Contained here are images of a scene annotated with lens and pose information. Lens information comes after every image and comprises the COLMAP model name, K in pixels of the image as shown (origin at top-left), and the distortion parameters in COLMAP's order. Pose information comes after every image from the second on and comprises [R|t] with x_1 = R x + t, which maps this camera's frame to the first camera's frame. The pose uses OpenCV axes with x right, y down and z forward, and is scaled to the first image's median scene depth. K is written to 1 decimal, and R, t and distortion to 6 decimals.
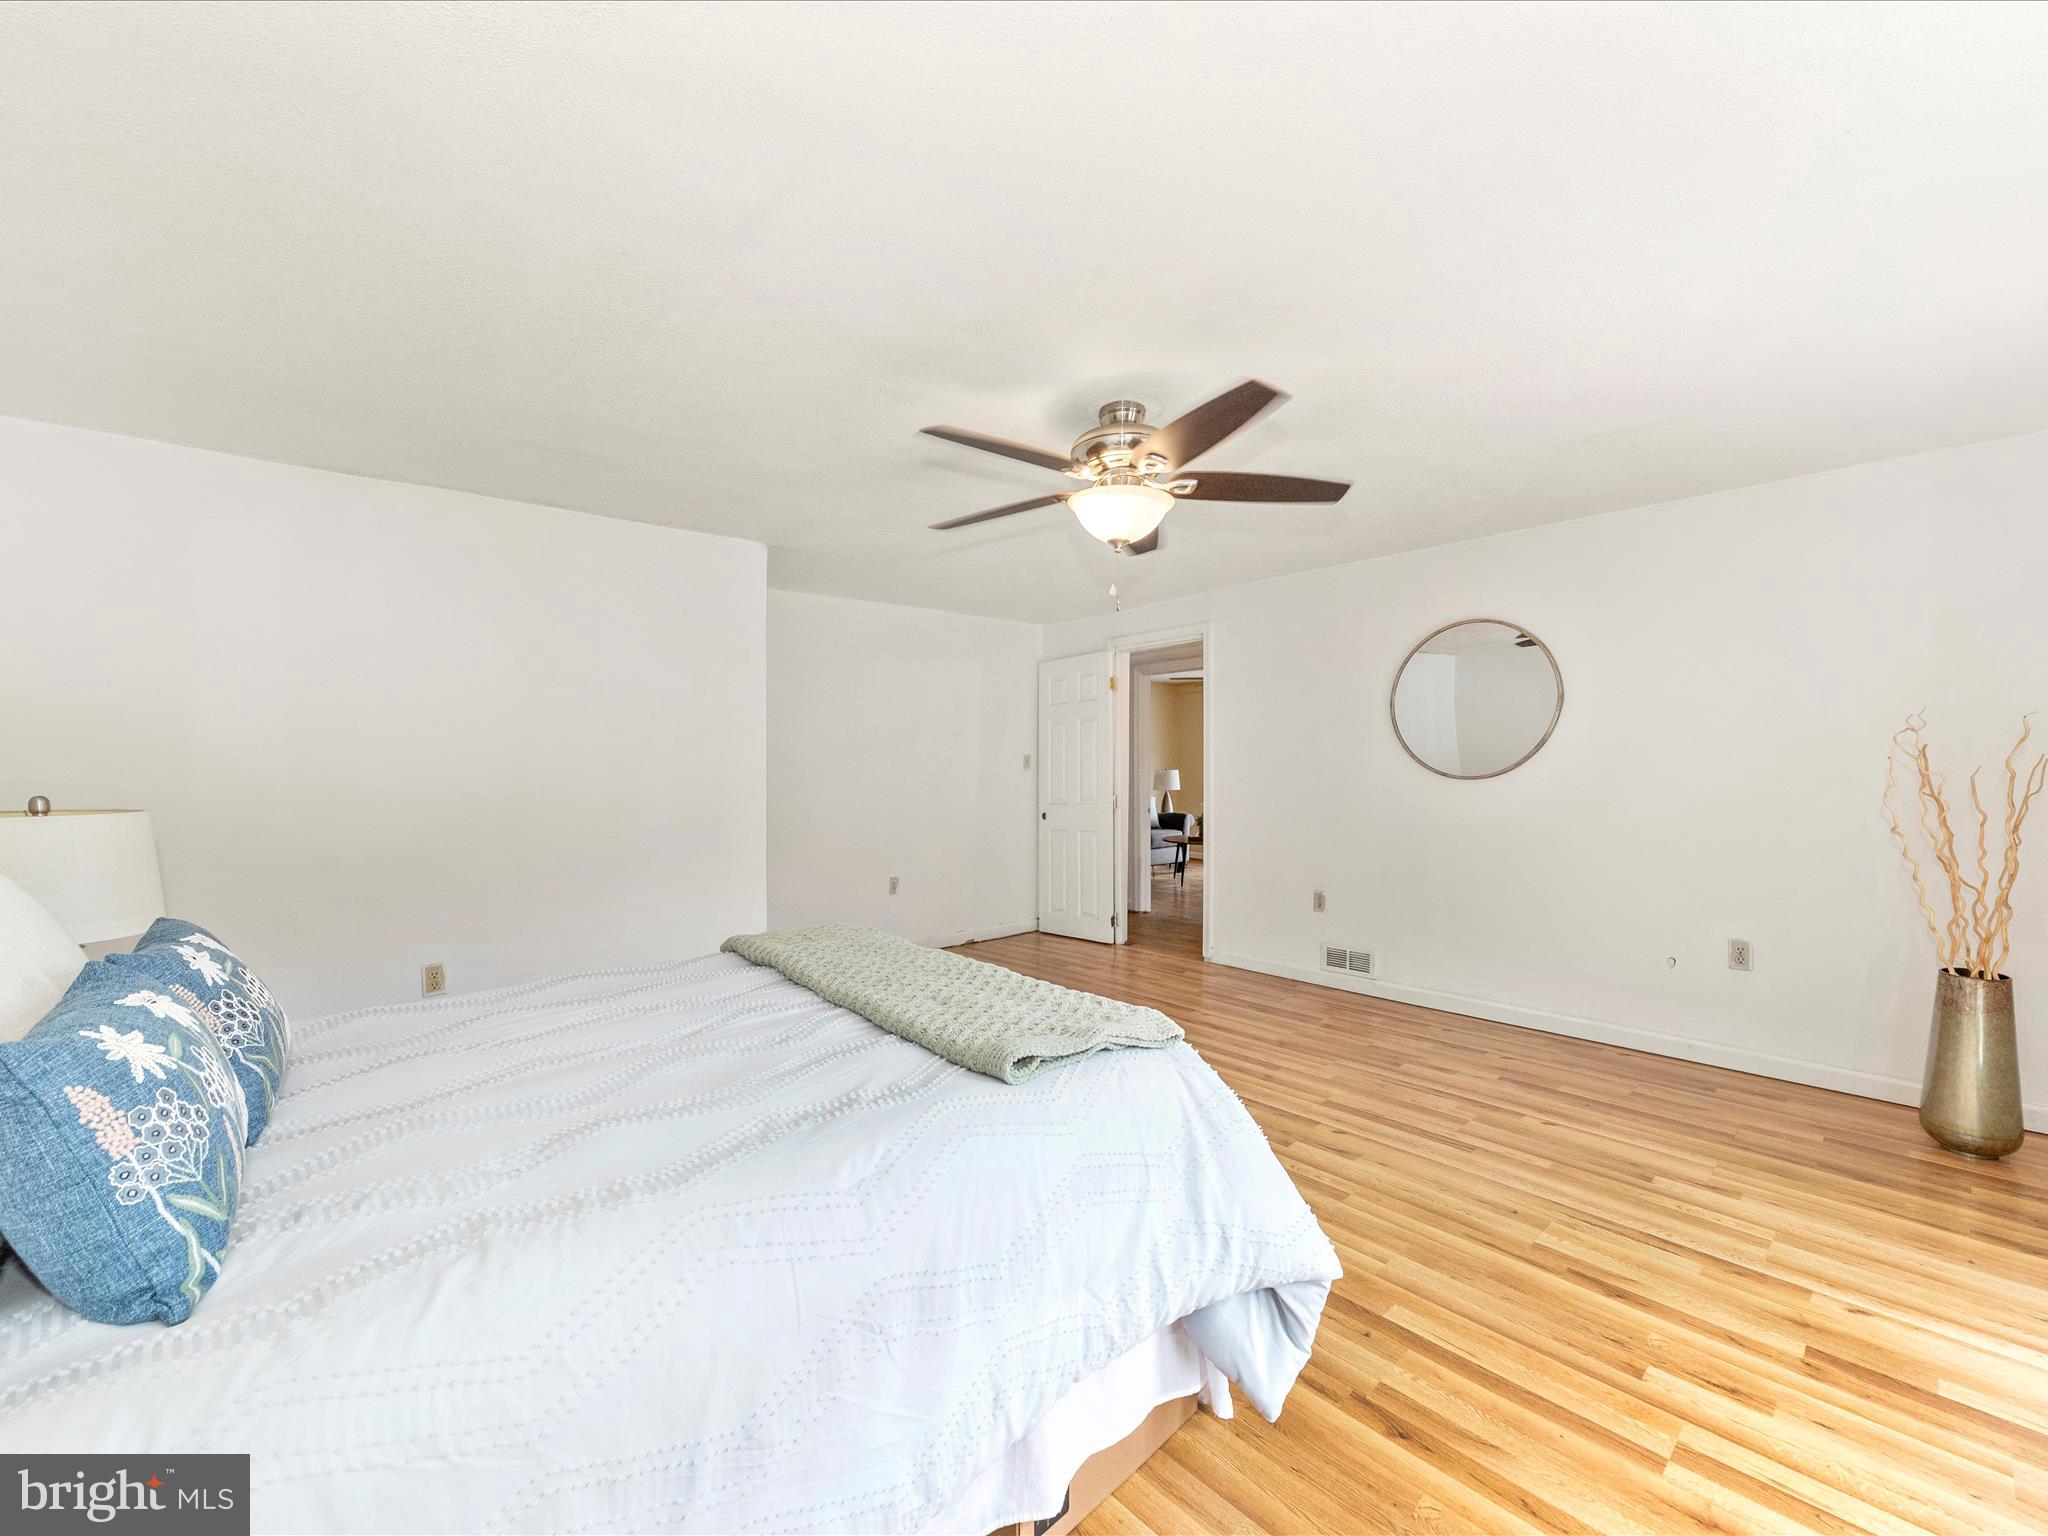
lens RADIAL K [[824.4, 0, 1024.0], [0, 824.4, 768.0], [0, 0, 1]] dist [-0.000699, -0.000133]
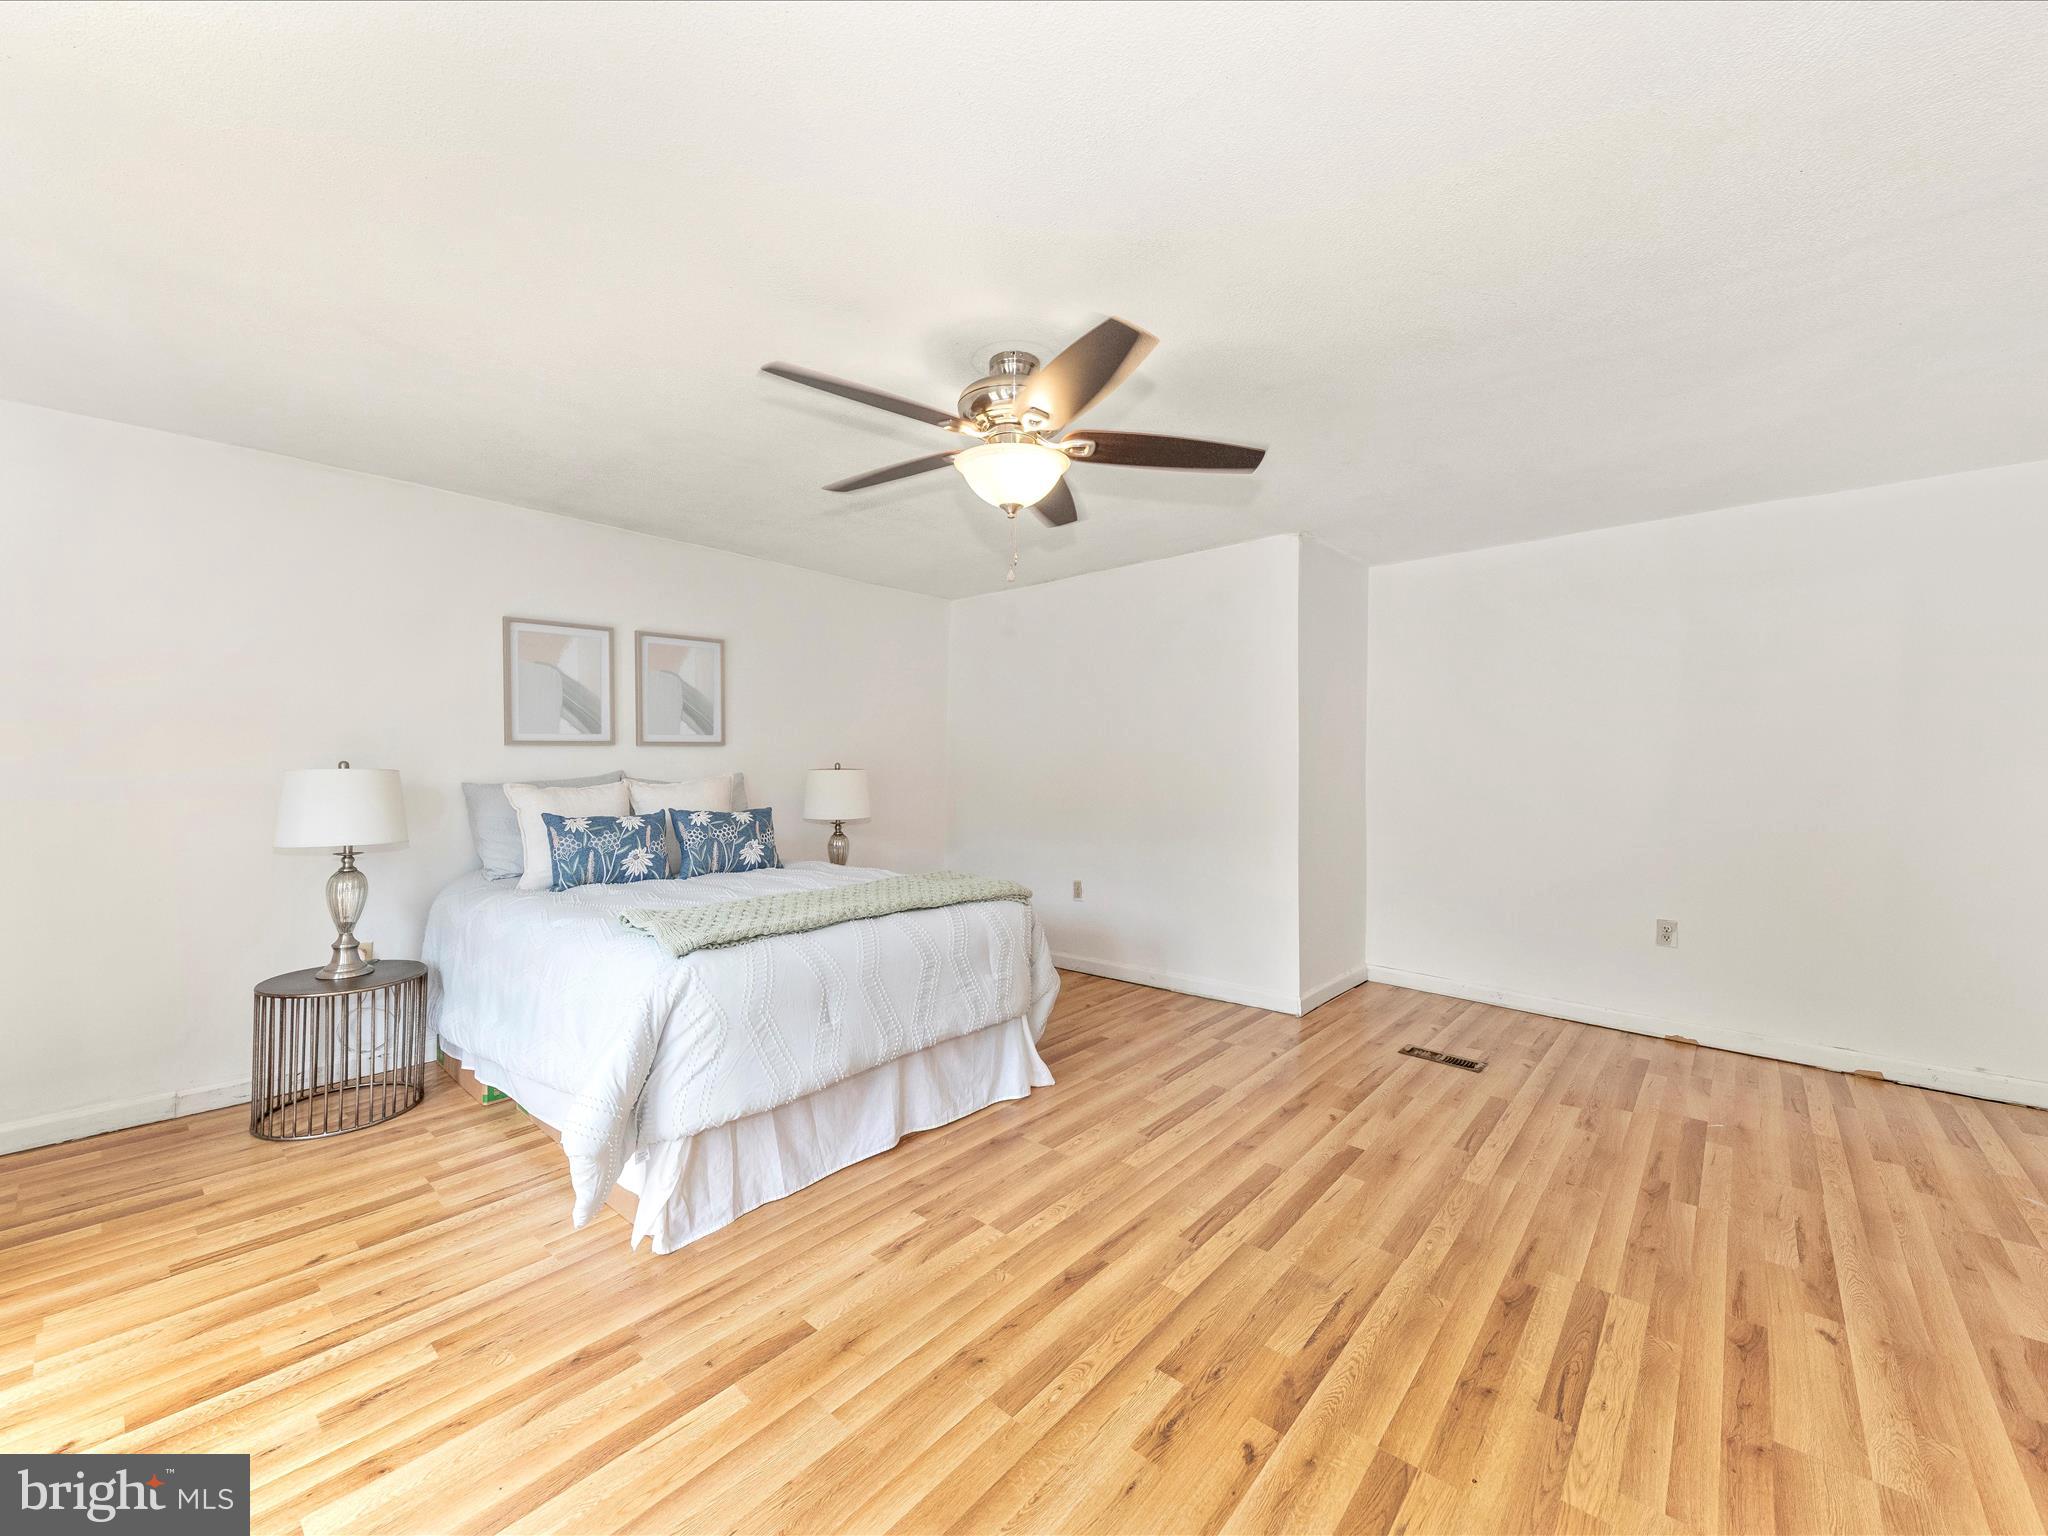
lens RADIAL K [[811.5, 0, 1045.8], [0, 811.5, 763.5], [0, 0, 1]] dist [0.020978, 0.000046]
pose [[0.135838, 0.010163, -0.990679, 0.895222], [0.003643, 0.999935, 0.010758, -0.013095], [0.990724, -0.005071, 0.135792, 0.799523]]
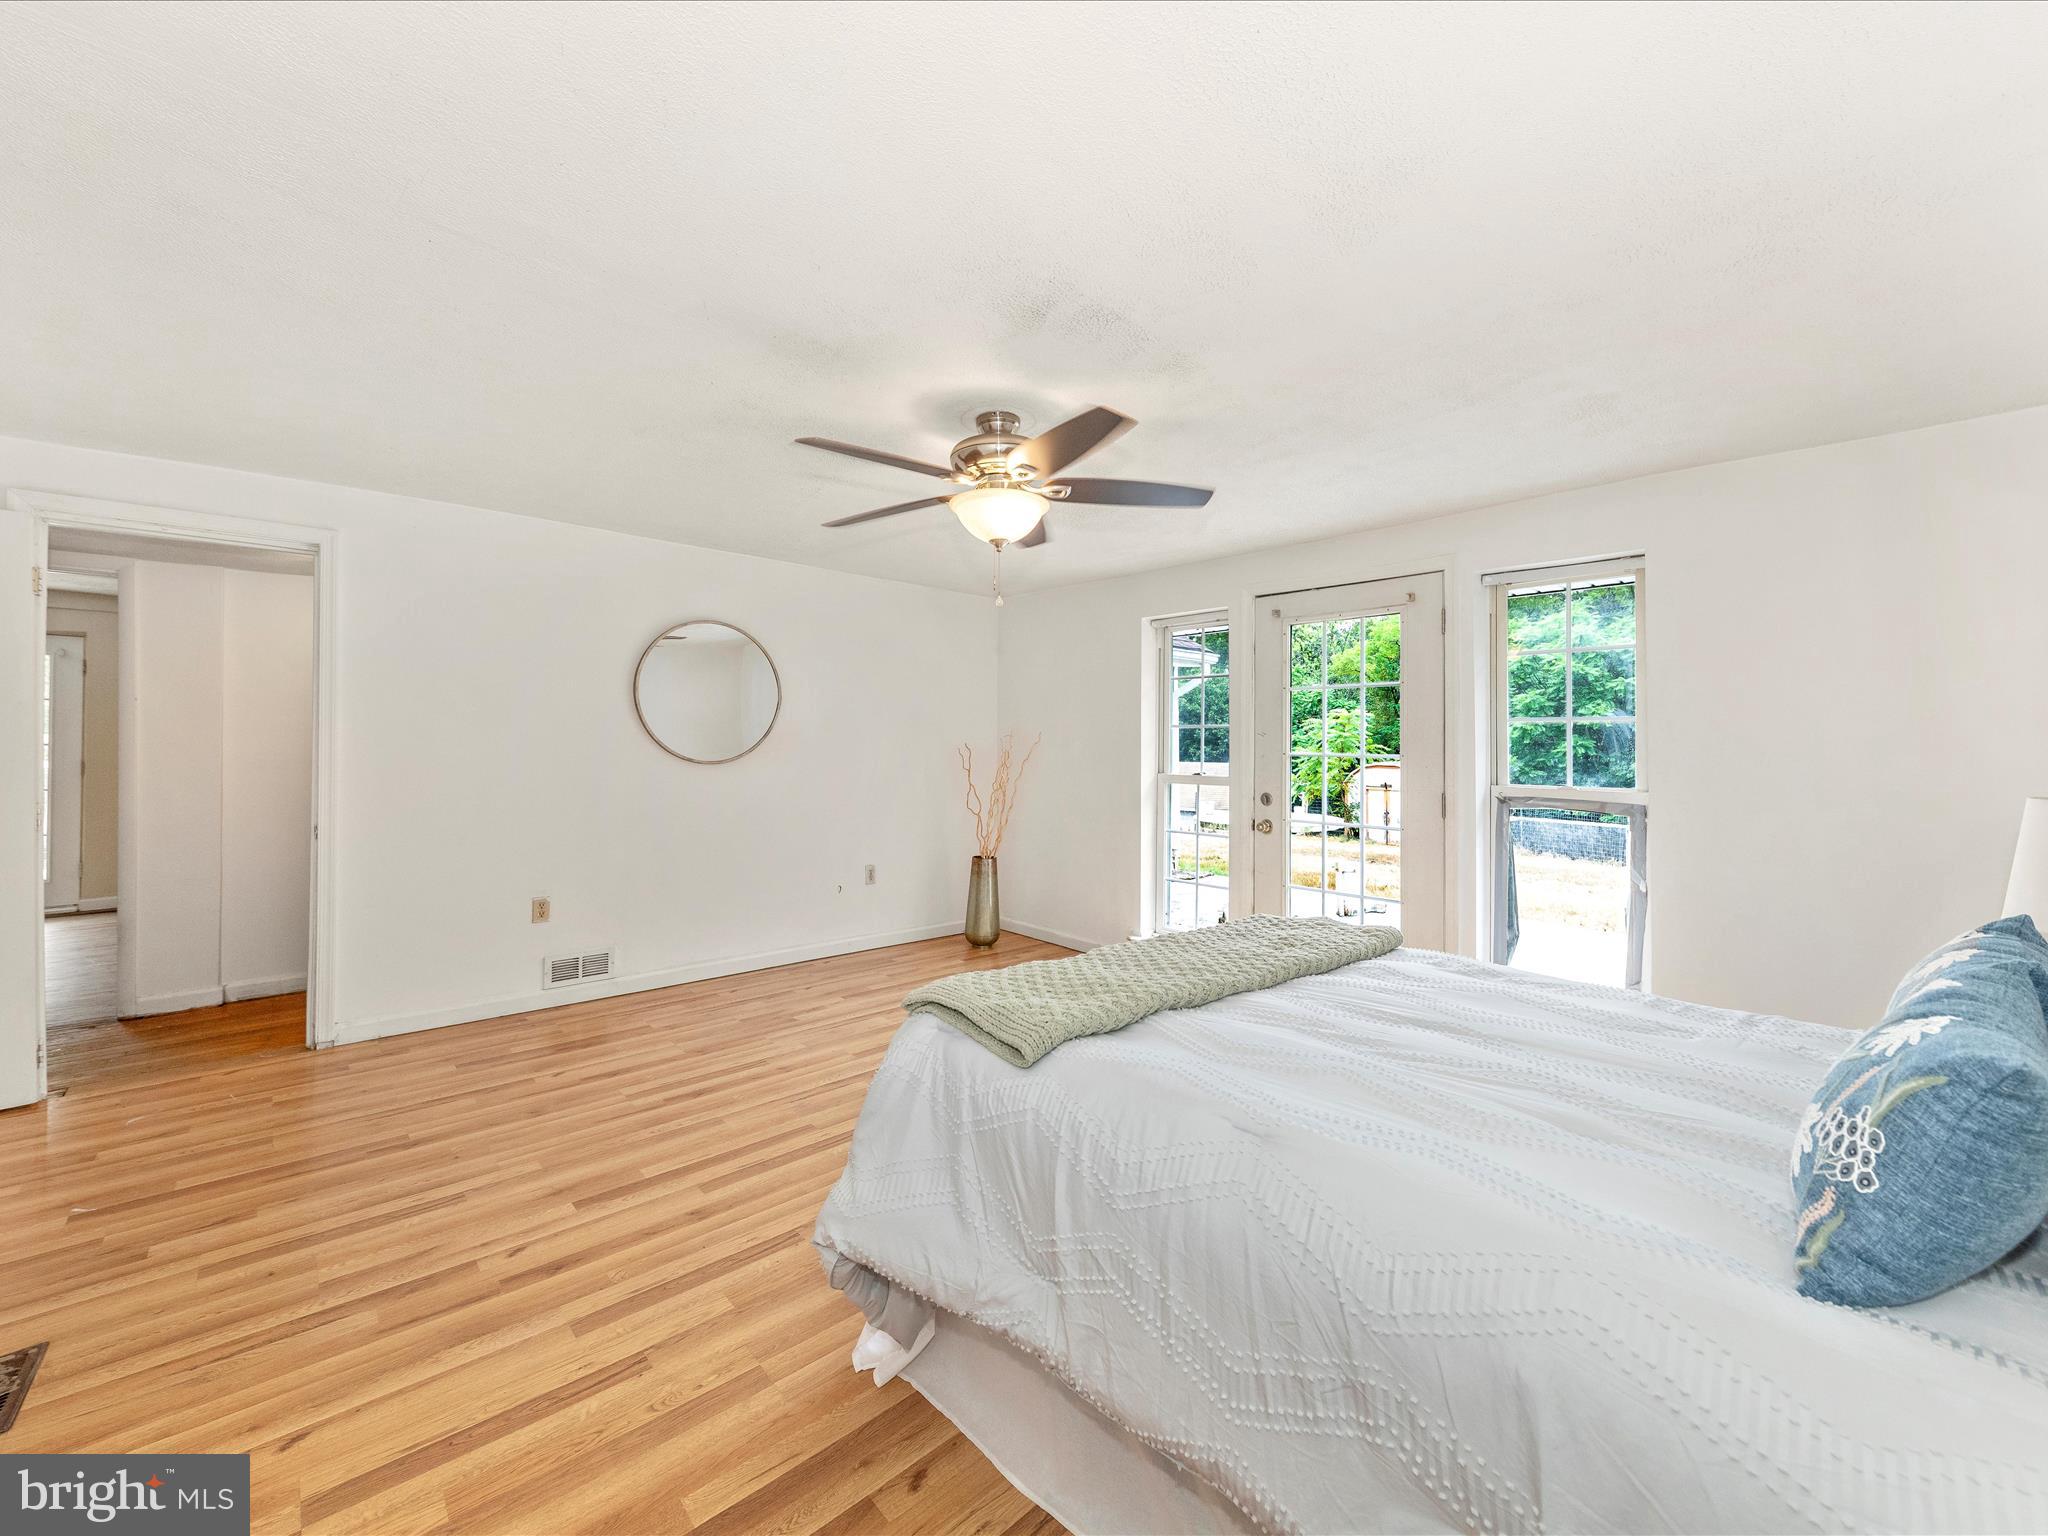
lens RADIAL K [[811.5, 0, 1045.8], [0, 811.5, 763.5], [0, 0, 1]] dist [0.020978, 0.000046]
pose [[-0.008215, -0.013676, 0.999873, -0.812770], [-0.014339, 0.999805, 0.013557, -0.012064], [-0.999863, -0.014226, -0.008410, 0.830073]]
